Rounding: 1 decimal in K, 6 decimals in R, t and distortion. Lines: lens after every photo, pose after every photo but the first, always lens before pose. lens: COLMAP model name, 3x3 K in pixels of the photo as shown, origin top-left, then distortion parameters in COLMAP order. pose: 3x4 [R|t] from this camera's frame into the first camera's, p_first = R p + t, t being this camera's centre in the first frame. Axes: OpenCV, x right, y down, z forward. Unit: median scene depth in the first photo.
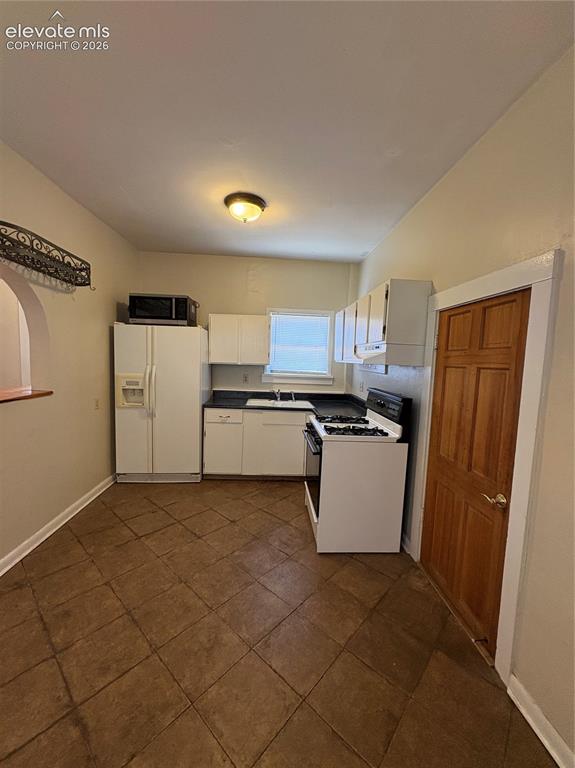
lens RADIAL K [[306.6, 0, 287.5], [0, 306.6, 384.0], [0, 0, 1]] dist [0.000187, -0.000035]
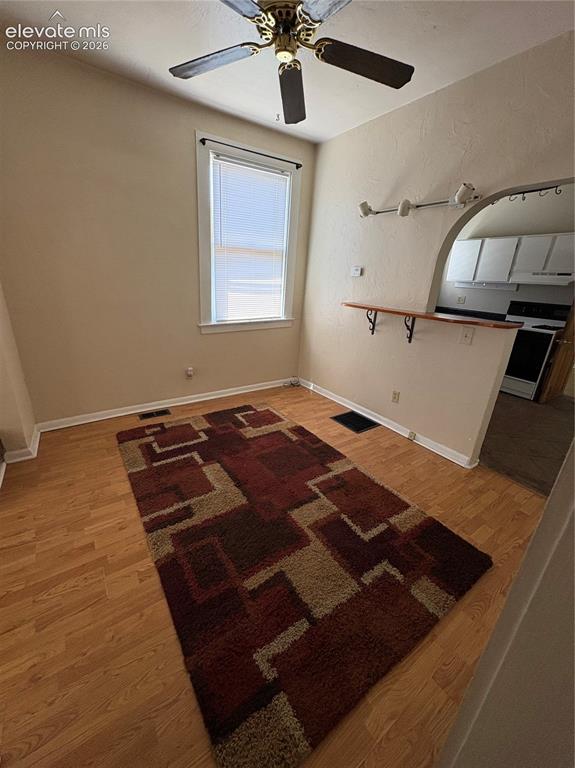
lens RADIAL K [[306.6, 0, 287.5], [0, 306.6, 384.0], [0, 0, 1]] dist [0.000187, -0.000035]
pose [[0.848668, -0.164931, 0.502554, -1.910223], [0.021799, 0.960240, 0.278324, -0.050267], [-0.528477, -0.225250, 0.818520, 0.325484]]
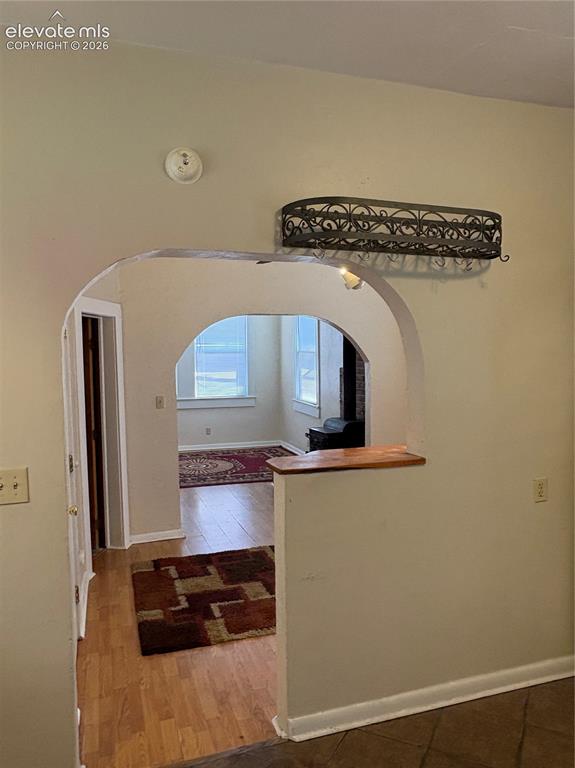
lens RADIAL K [[582.4, 0, 287.5], [0, 582.4, 384.0], [0, 0, 1]] dist [0.001088, 0.002705]
pose [[0.256017, 0.007818, -0.966641, 0.203503], [-0.063873, 0.997919, -0.008846, -0.090707], [0.964560, 0.064007, 0.255984, 0.499492]]
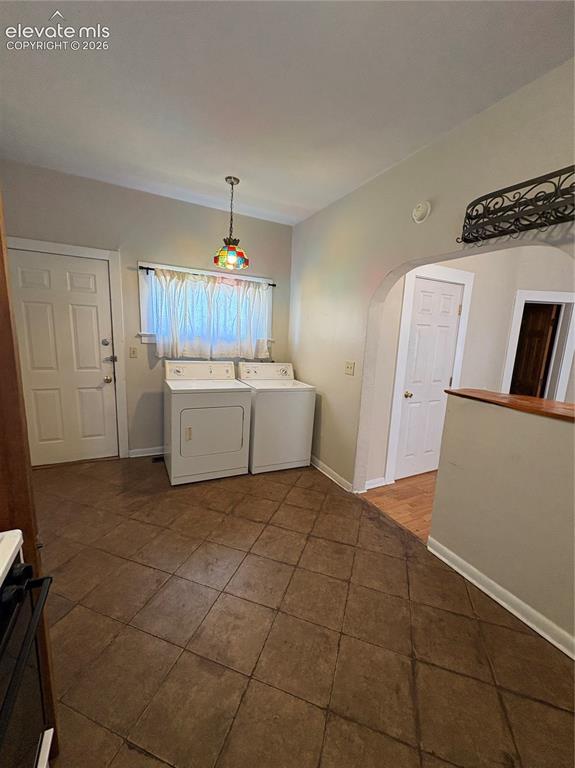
lens RADIAL K [[306.6, 0, 287.5], [0, 306.6, 384.0], [0, 0, 1]] dist [0.000187, -0.000035]
pose [[-0.915056, -0.007421, -0.403258, -0.026165], [-0.114148, 0.963718, 0.241283, -0.123229], [0.386836, 0.266819, -0.882704, 1.347425]]
